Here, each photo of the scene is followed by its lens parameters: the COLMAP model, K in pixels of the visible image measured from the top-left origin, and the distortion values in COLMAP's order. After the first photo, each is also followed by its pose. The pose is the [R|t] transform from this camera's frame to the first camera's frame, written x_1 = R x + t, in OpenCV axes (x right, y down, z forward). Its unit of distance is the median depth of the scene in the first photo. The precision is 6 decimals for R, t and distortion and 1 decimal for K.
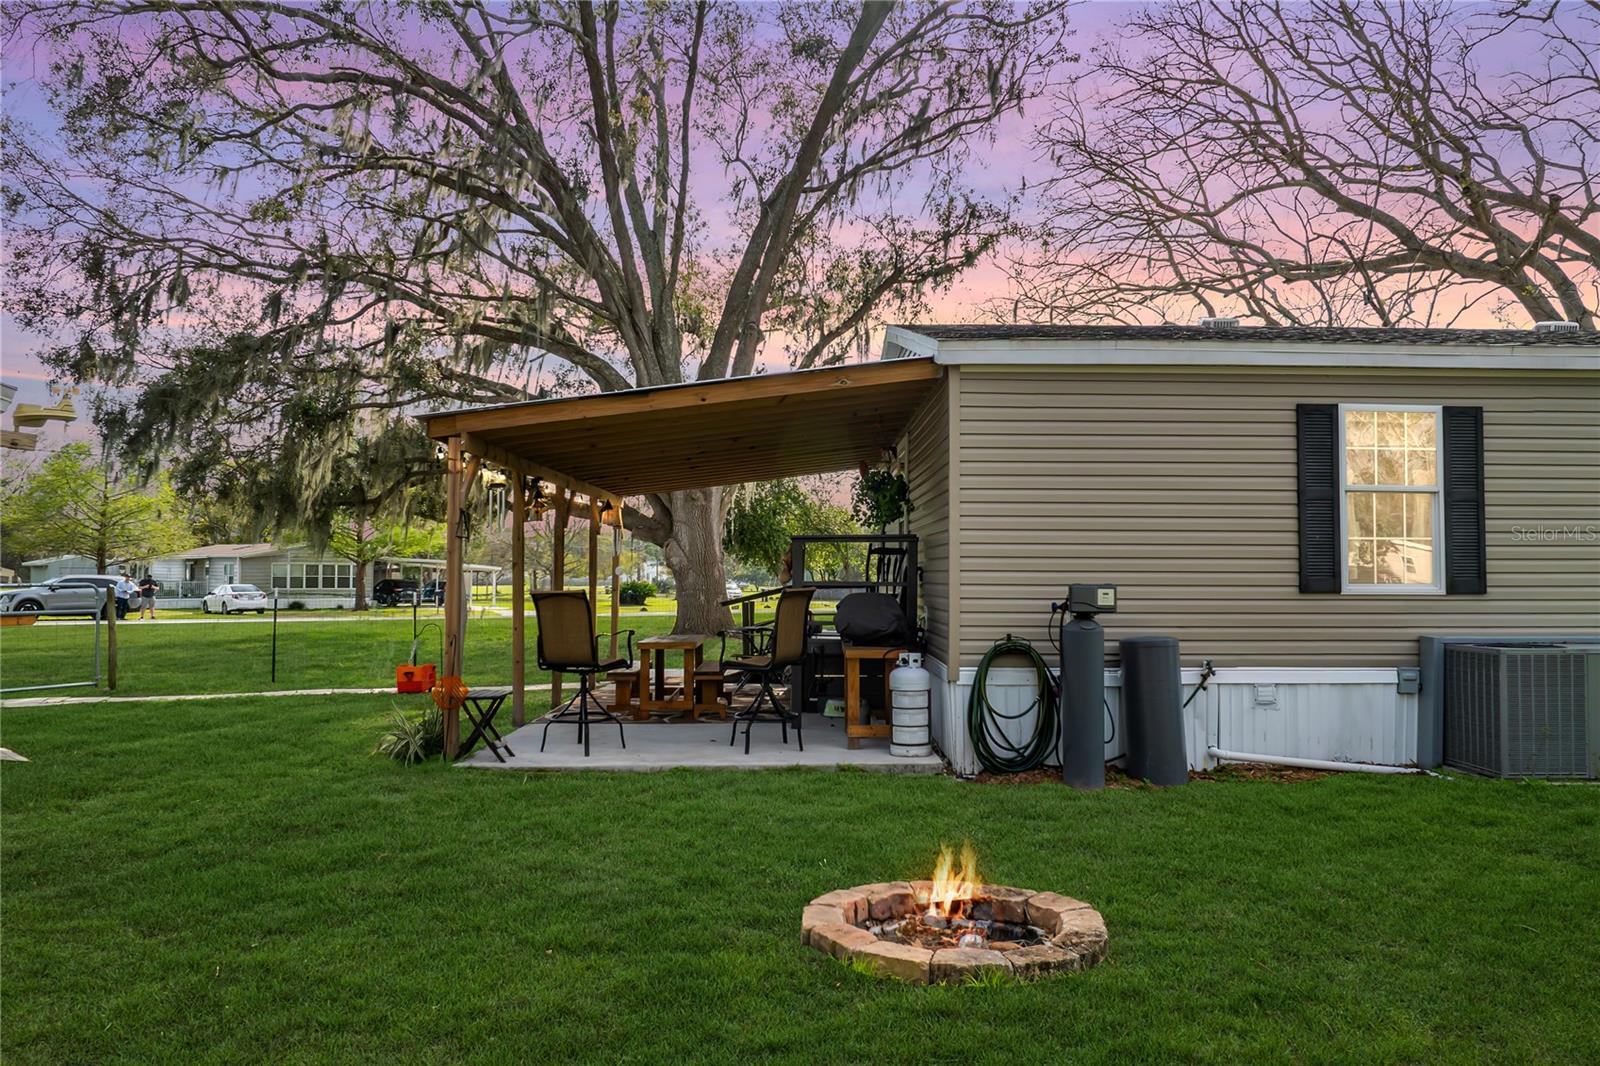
lens RADIAL K [[1117.5, 0, 806.9], [0, 1117.5, 530.3], [0, 0, 1]] dist [-0.038612, 0.004005]
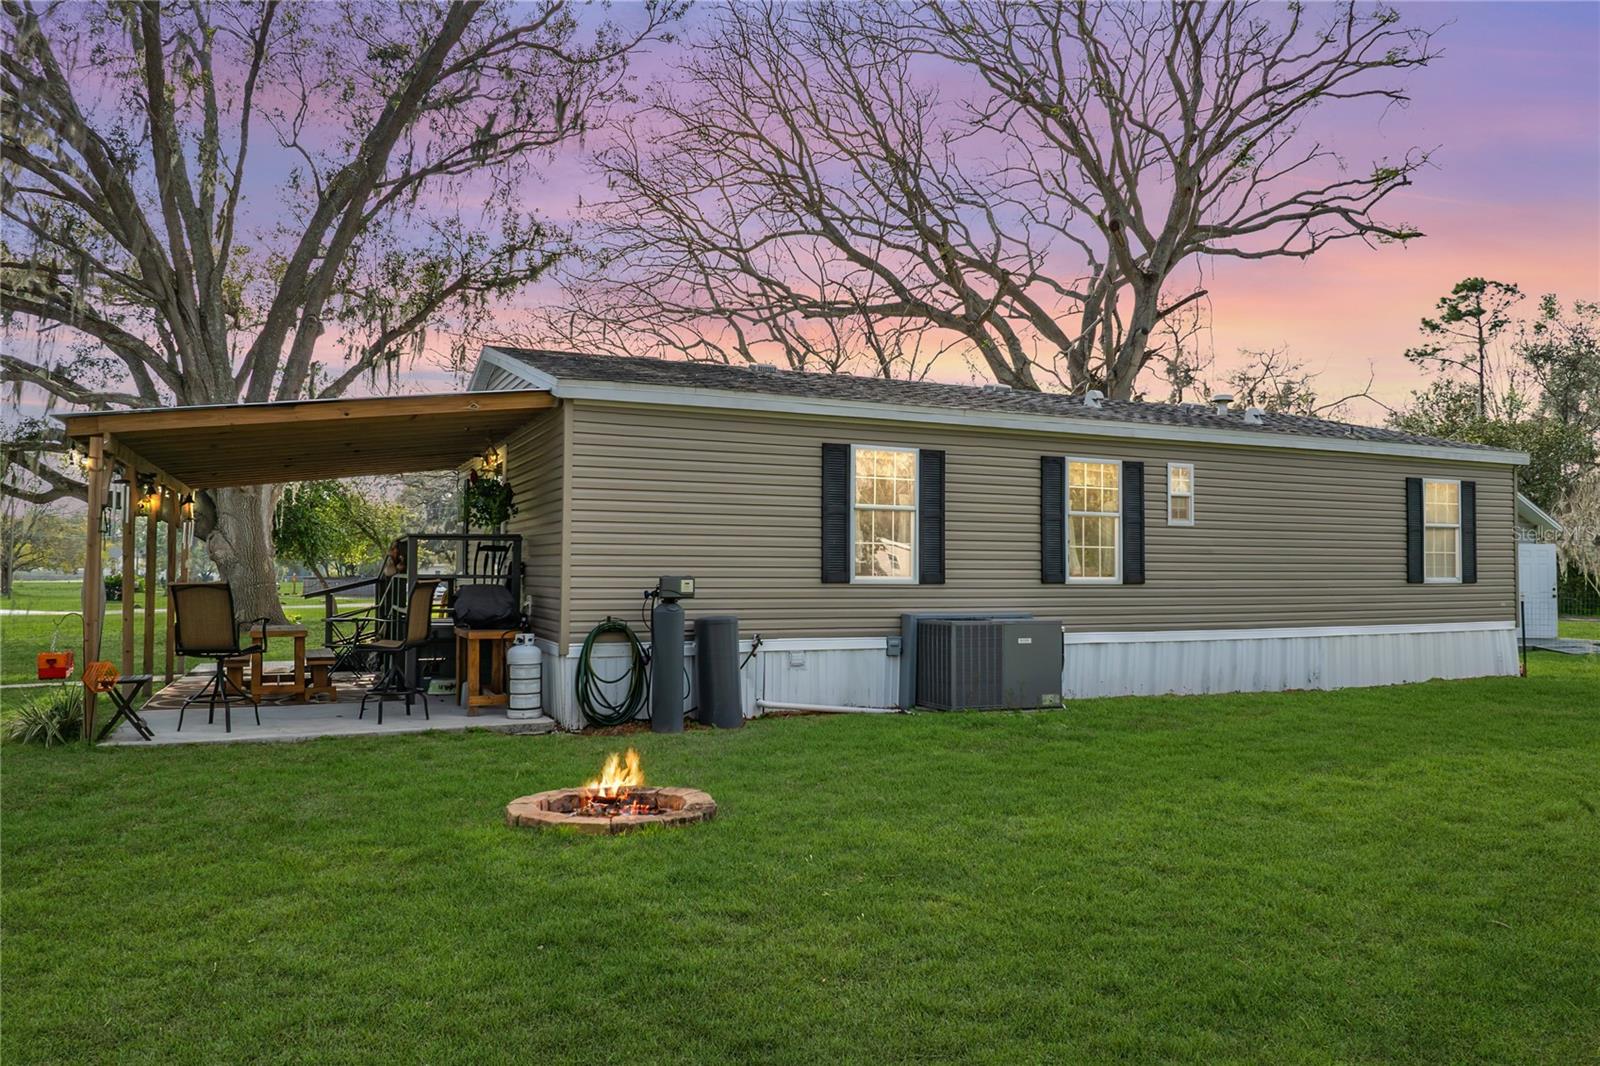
lens RADIAL K [[1117.5, 0, 806.9], [0, 1117.5, 530.3], [0, 0, 1]] dist [-0.038612, 0.004005]
pose [[0.912854, 0.016627, 0.407947, -0.044678], [-0.018412, 0.999830, 0.000449, -0.002764], [-0.407870, -0.007921, 0.913006, -0.081219]]
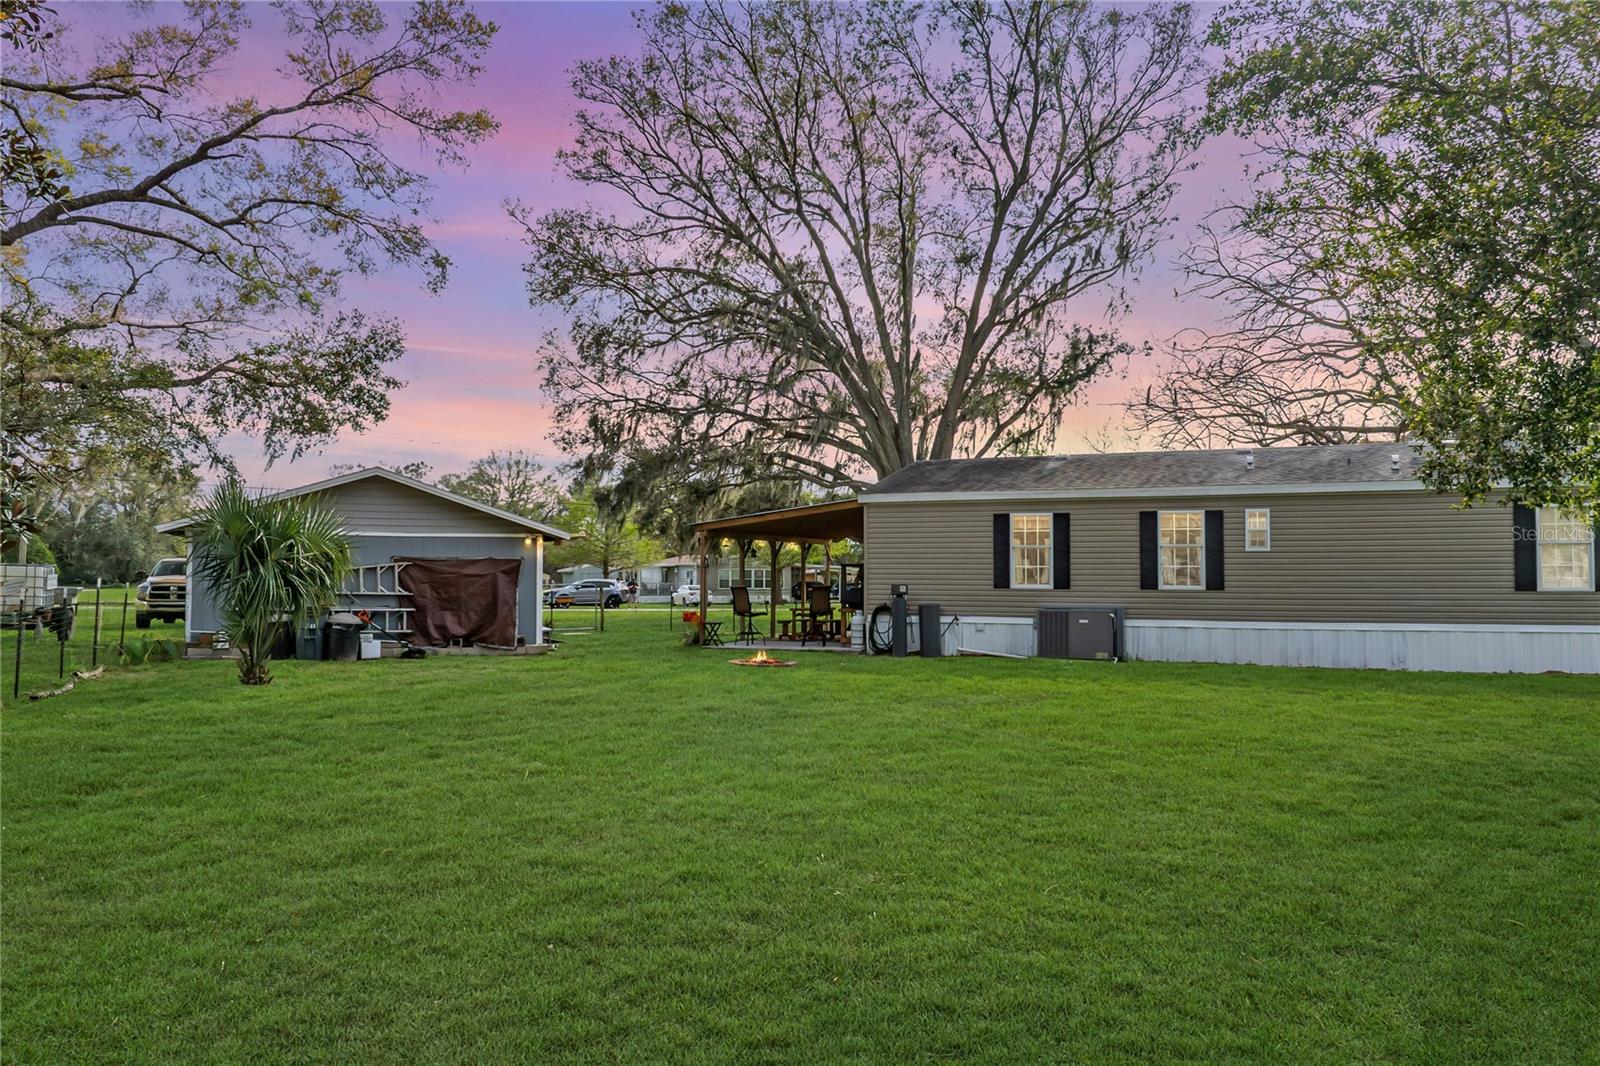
lens RADIAL K [[1110.6, 0, 806.2], [0, 1110.6, 535.8], [0, 0, 1]] dist [-0.019118, -0.037585]
pose [[0.922521, -0.015319, -0.385642, 0.362887], [0.016644, 0.999861, 0.000098, -0.025130], [0.385588, -0.006509, 0.922648, -0.536944]]
